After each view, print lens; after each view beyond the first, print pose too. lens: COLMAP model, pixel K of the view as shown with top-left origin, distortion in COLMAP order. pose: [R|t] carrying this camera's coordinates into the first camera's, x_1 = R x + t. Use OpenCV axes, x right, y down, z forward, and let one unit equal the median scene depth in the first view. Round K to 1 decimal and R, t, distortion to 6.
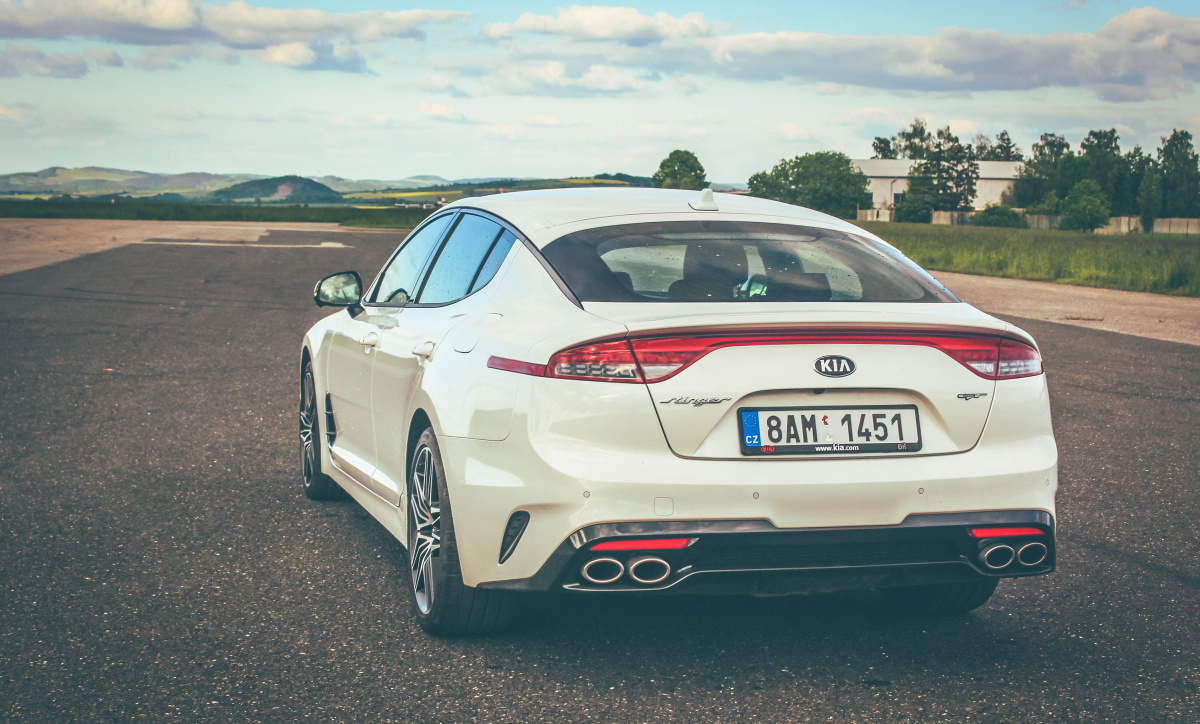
lens RADIAL K [[1263.9, 0, 600.0], [0, 1263.9, 362.0], [0, 0, 1]] dist [0.005842, 0.002818]
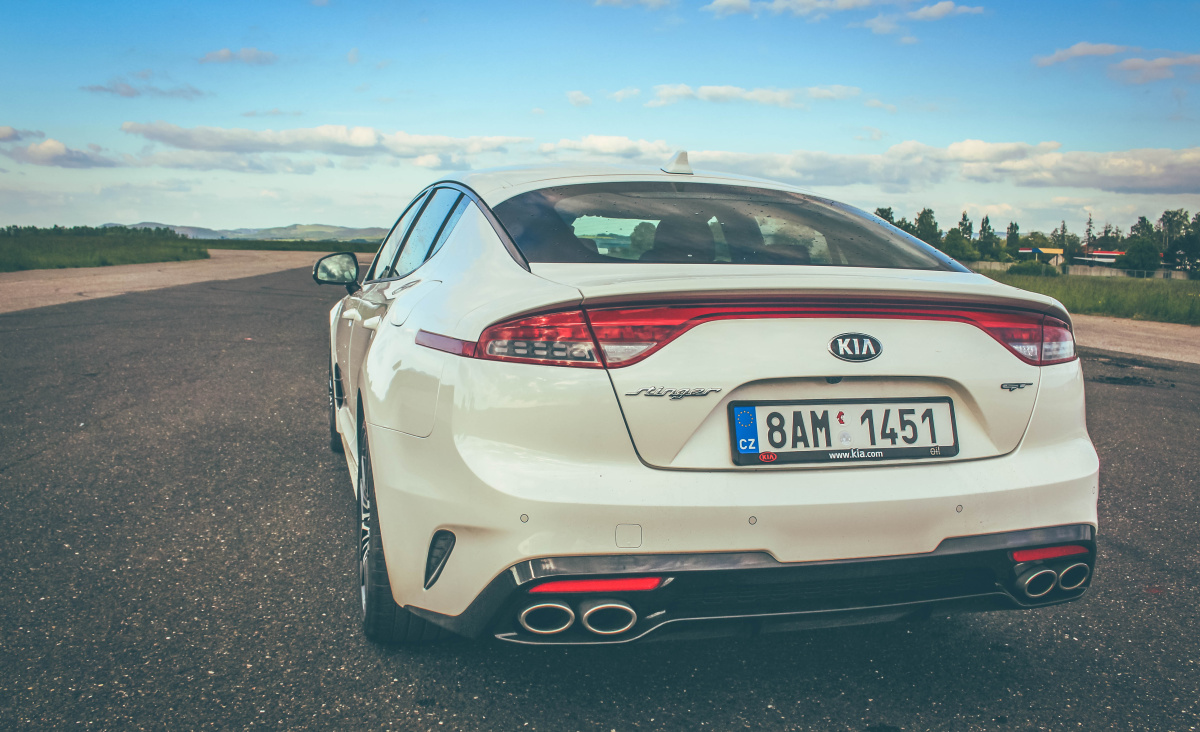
lens RADIAL K [[709.9, 0, 600.0], [0, 709.9, 366.0], [0, 0, 1]] dist [-0.004803, -0.001051]
pose [[0.999949, 0.010068, -0.000518, 0.031805], [-0.010038, 0.999097, 0.041274, -0.001679], [0.000933, -0.041266, 0.999148, 0.570978]]
